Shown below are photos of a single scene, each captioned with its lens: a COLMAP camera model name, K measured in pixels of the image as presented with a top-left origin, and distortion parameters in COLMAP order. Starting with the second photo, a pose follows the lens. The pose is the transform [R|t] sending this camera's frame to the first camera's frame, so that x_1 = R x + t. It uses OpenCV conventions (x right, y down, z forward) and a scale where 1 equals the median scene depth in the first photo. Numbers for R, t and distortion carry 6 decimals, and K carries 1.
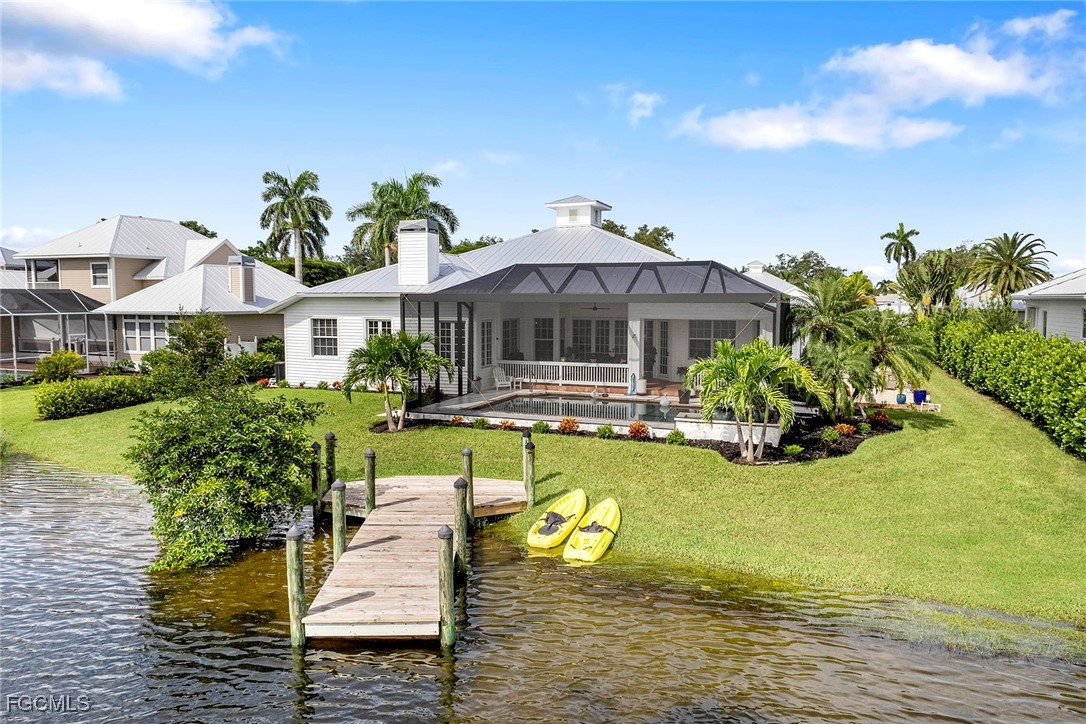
lens RADIAL K [[662.0, 0, 642.6], [0, 662.0, 392.1], [0, 0, 1]] dist [-0.031491, 0.000424]
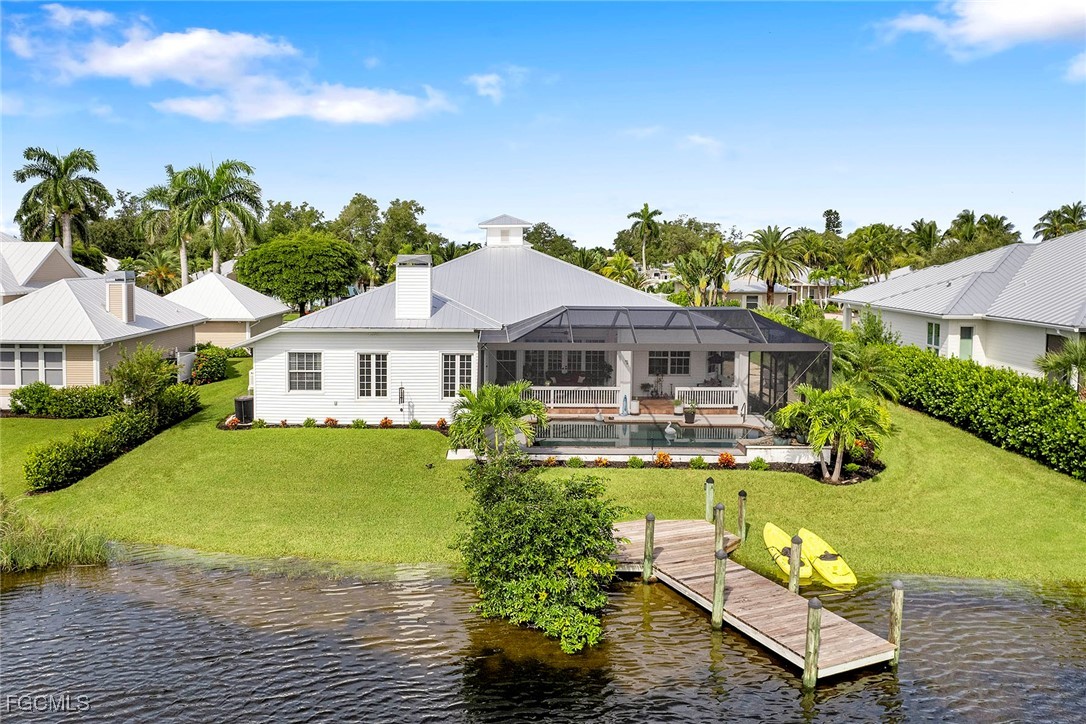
lens RADIAL K [[692.5, 0, 513.3], [0, 692.5, 364.9], [0, 0, 1]] dist [-0.032660, 0.000939]
pose [[0.957204, -0.046040, 0.285728, -0.478294], [0.040147, 0.998844, 0.026452, -0.107302], [-0.286615, -0.013849, 0.957946, -0.052138]]
